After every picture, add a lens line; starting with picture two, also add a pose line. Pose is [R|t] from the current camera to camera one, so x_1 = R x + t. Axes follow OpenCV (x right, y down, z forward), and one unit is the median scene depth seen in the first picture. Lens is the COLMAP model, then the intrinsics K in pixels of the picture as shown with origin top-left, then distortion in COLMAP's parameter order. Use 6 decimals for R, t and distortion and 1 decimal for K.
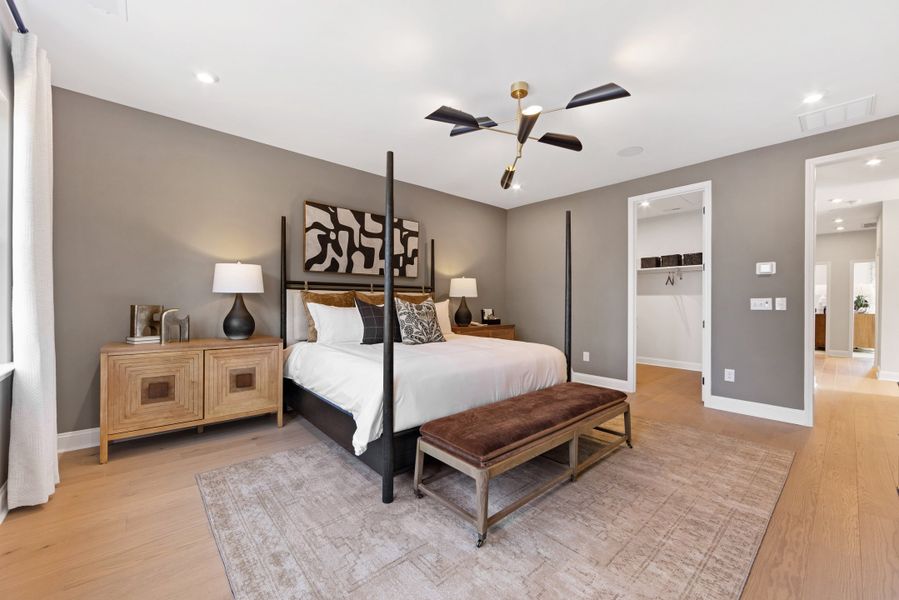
lens RADIAL K [[353.0, 0, 450.6], [0, 353.0, 298.0], [0, 0, 1]] dist [-0.001673, -0.000191]
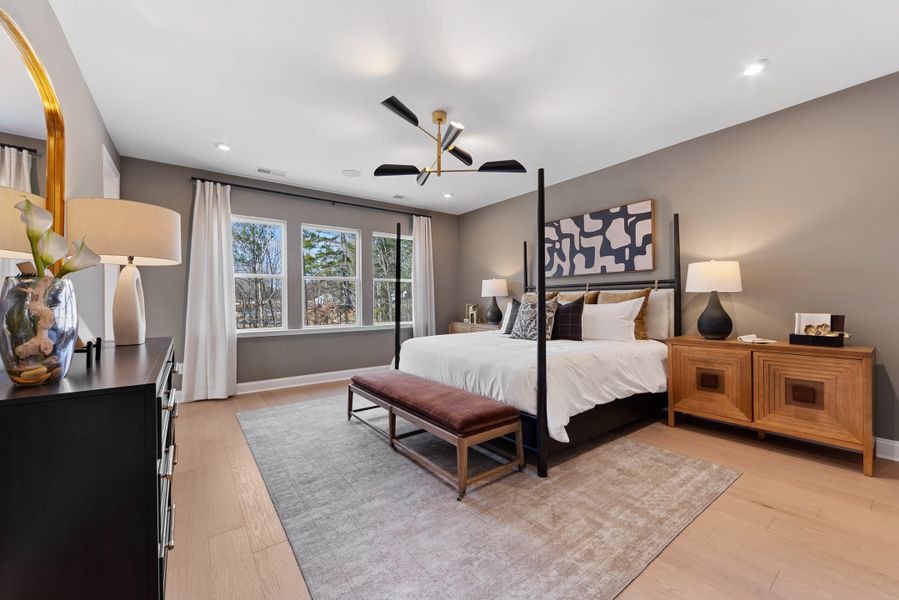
lens RADIAL K [[353.0, 0, 451.5], [0, 353.0, 302.8], [0, 0, 1]] dist [-0.001673, -0.000191]
pose [[-0.080515, 0.001648, -0.996752, 0.832641], [0.017918, 0.999839, 0.000206, 0.009049], [0.996592, -0.017843, -0.080532, 0.703192]]
